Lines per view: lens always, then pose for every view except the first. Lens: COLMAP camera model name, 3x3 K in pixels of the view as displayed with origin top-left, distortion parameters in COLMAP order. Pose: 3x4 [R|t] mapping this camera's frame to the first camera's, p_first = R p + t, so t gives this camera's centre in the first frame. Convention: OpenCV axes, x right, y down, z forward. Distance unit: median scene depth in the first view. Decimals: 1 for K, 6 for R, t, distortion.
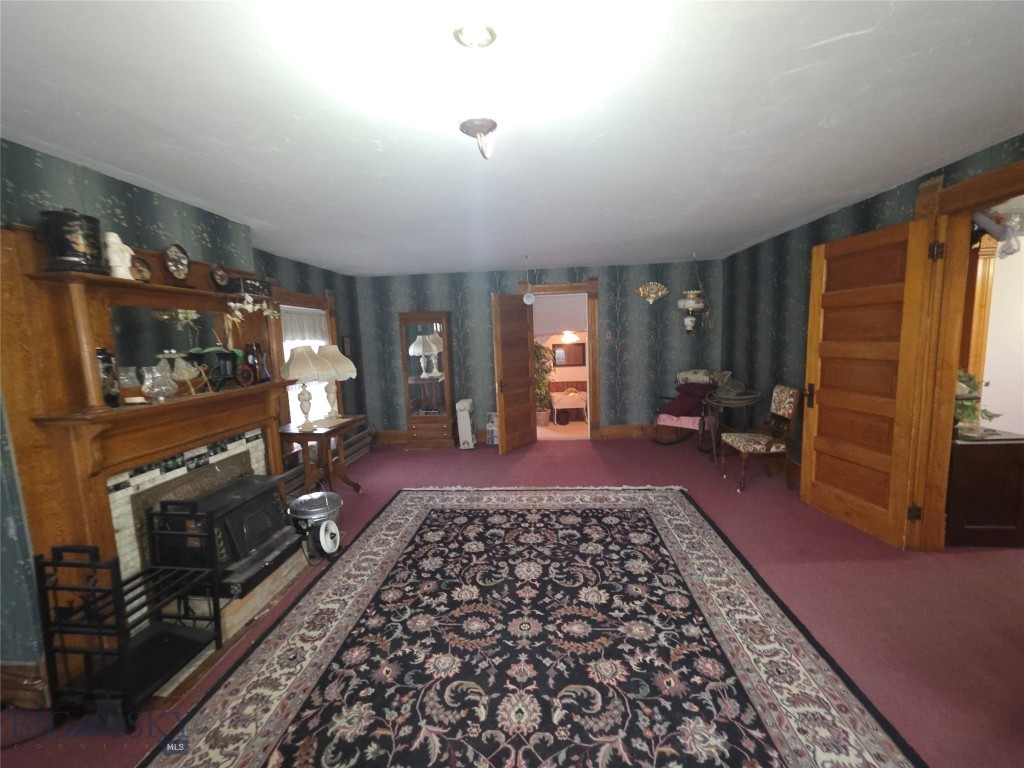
lens RADIAL K [[407.6, 0, 511.2], [0, 407.6, 382.9], [0, 0, 1]] dist [0.006676, -0.001598]
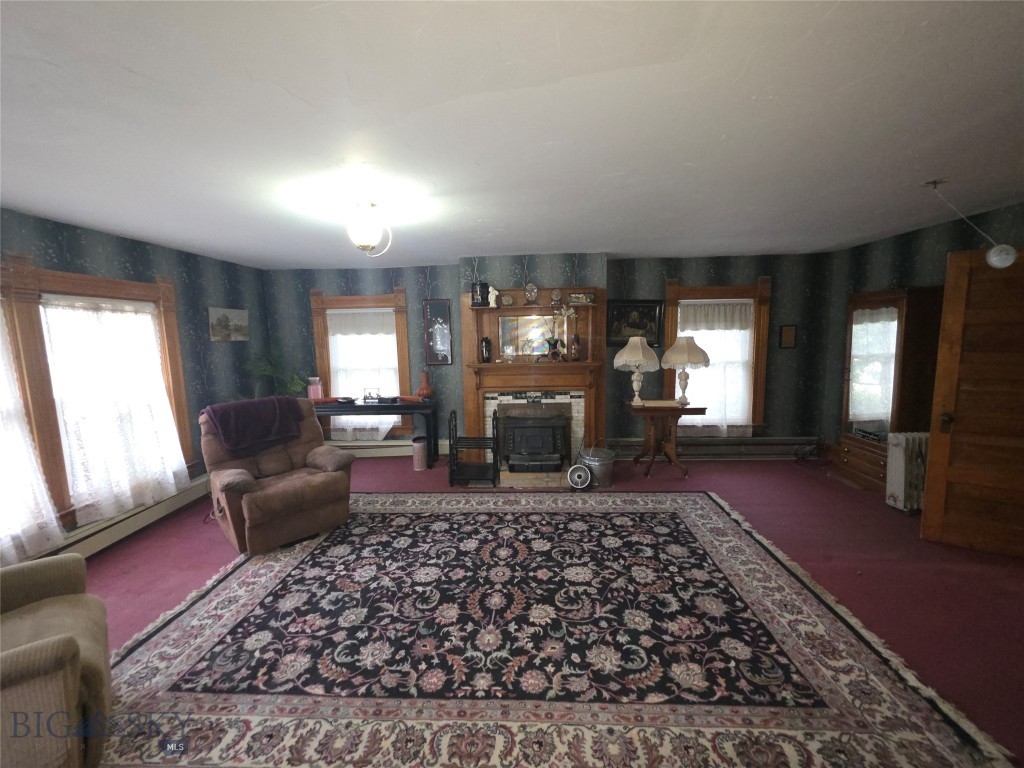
lens RADIAL K [[407.6, 0, 514.9], [0, 407.6, 384.0], [0, 0, 1]] dist [0.006676, -0.001598]
pose [[0.038715, 0.158948, -0.986528, 1.120036], [-0.095084, 0.983374, 0.154709, -0.163748], [0.994716, 0.087813, 0.053185, 0.883546]]
